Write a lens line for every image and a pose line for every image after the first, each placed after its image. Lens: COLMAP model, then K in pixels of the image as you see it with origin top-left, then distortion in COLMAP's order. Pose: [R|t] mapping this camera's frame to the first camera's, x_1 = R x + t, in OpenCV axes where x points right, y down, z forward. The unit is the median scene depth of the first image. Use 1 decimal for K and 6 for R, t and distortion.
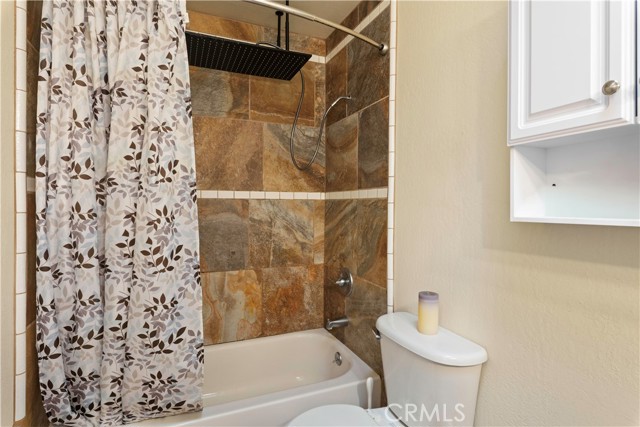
lens RADIAL K [[341.6, 0, 320.0], [0, 341.6, 213.5], [0, 0, 1]] dist [-0.051557, 0.014212]
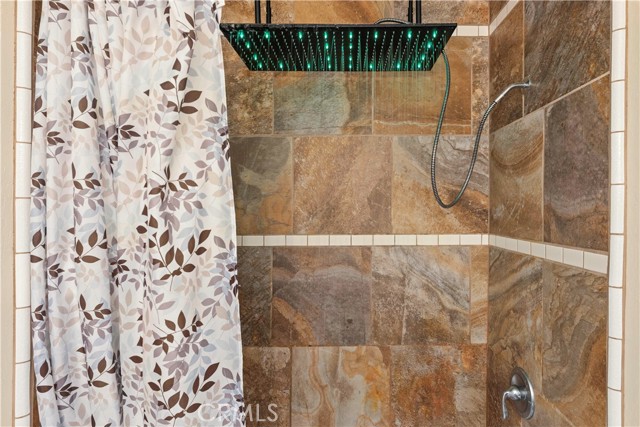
lens RADIAL K [[362.7, 0, 346.3], [0, 362.7, 211.3], [0, 0, 1]] dist [-0.001118, -0.017425]
pose [[0.919601, -0.004430, -0.392829, 0.044409], [0.000982, 0.999959, -0.008978, -0.118528], [0.392853, 0.007870, 0.919568, 0.307395]]
